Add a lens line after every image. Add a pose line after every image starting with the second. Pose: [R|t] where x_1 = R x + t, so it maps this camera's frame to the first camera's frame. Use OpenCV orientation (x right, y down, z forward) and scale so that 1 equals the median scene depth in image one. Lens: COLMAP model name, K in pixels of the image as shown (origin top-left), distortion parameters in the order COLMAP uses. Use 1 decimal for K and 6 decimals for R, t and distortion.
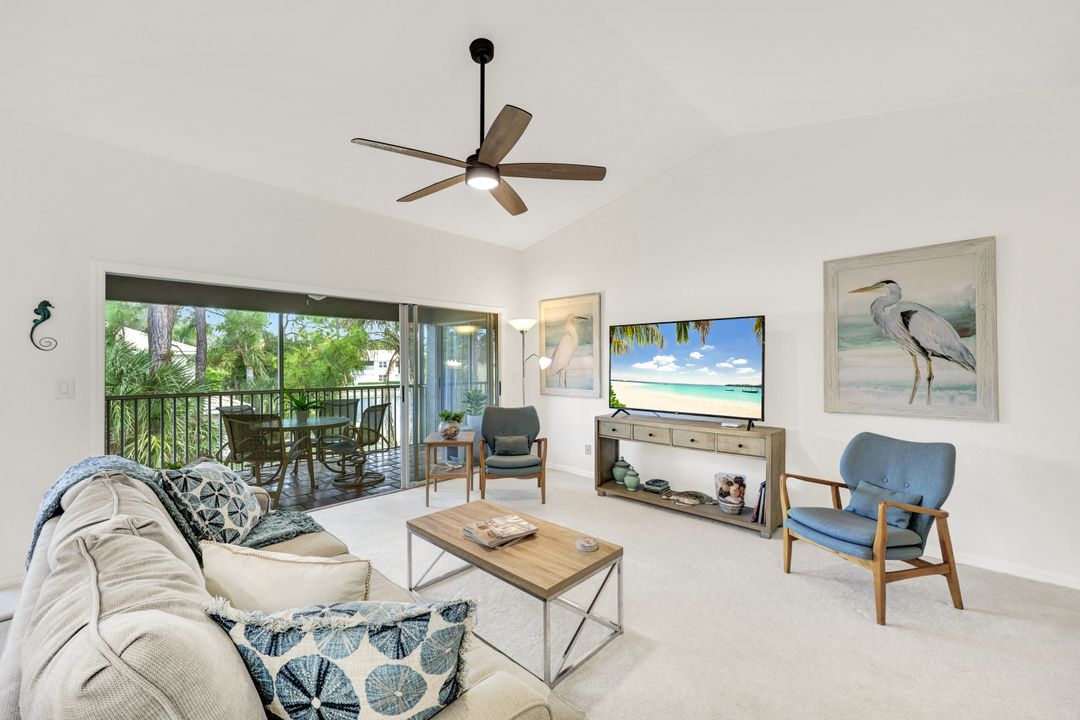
lens RADIAL K [[431.2, 0, 538.5], [0, 431.2, 360.1], [0, 0, 1]] dist [-0.003731, 0.000718]
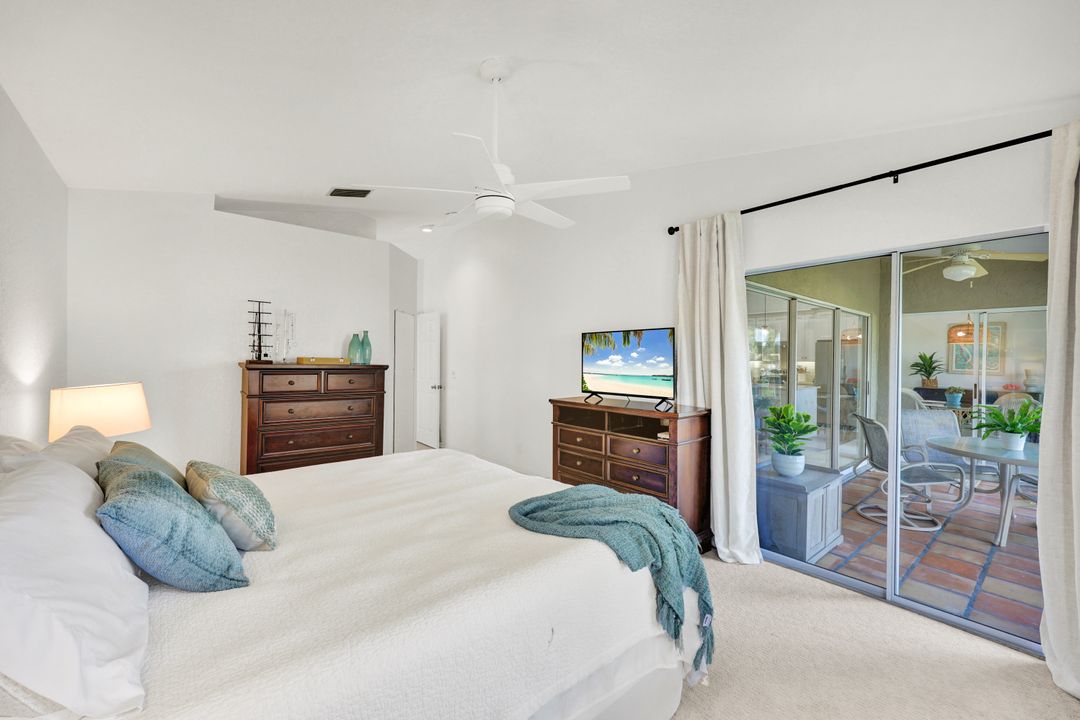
lens RADIAL K [[431.2, 0, 535.2], [0, 431.2, 361.1], [0, 0, 1]] dist [-0.003731, 0.000718]
pose [[0.994615, -0.006676, -0.103428, 0.206784], [0.007977, 0.999894, 0.012170, -0.011264], [0.103336, -0.012930, 0.994562, -0.500744]]
